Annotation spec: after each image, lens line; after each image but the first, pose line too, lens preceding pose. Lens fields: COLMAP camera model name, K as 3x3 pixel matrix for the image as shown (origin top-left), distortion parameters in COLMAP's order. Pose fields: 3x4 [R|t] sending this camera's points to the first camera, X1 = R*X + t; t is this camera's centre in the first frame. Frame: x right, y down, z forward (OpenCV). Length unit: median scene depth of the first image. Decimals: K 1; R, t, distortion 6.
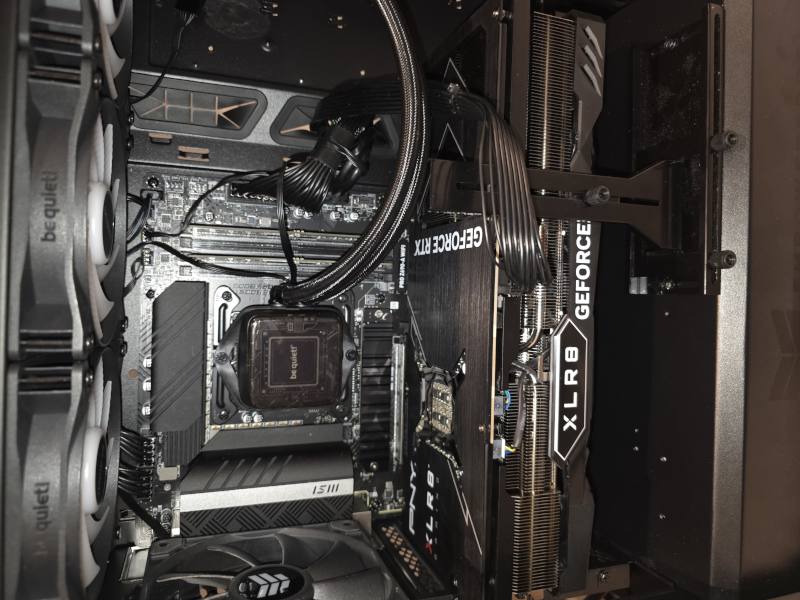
lens RADIAL K [[532.4, 0, 391.1], [0, 532.4, 292.7], [0, 0, 1]] dist [0.040784, -0.002314]
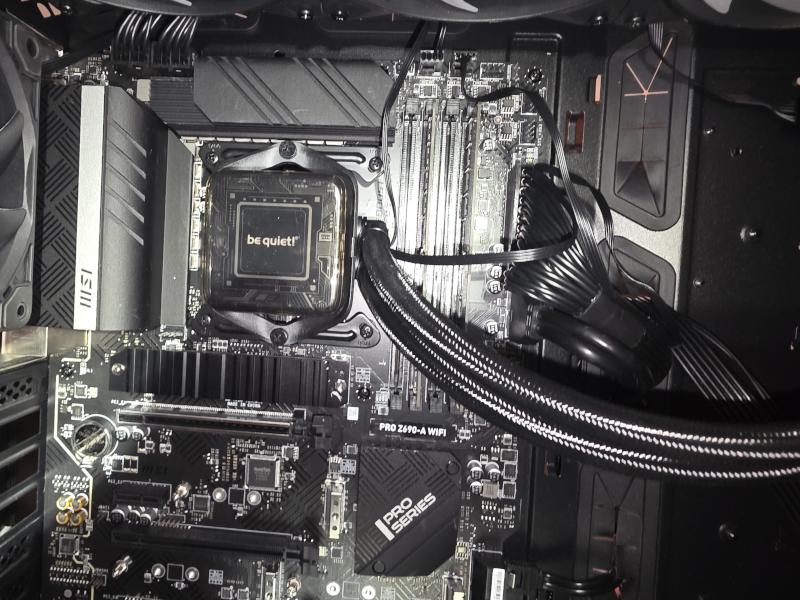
lens RADIAL K [[535.0, 0, 337.0], [0, 535.0, 280.1], [0, 0, 1]] dist [0.005581, -0.000857]
pose [[-0.052210, 0.954260, -0.294384, 0.055375], [-0.996691, -0.031403, 0.074972, -0.000878], [0.062298, 0.297324, 0.952742, 0.395623]]
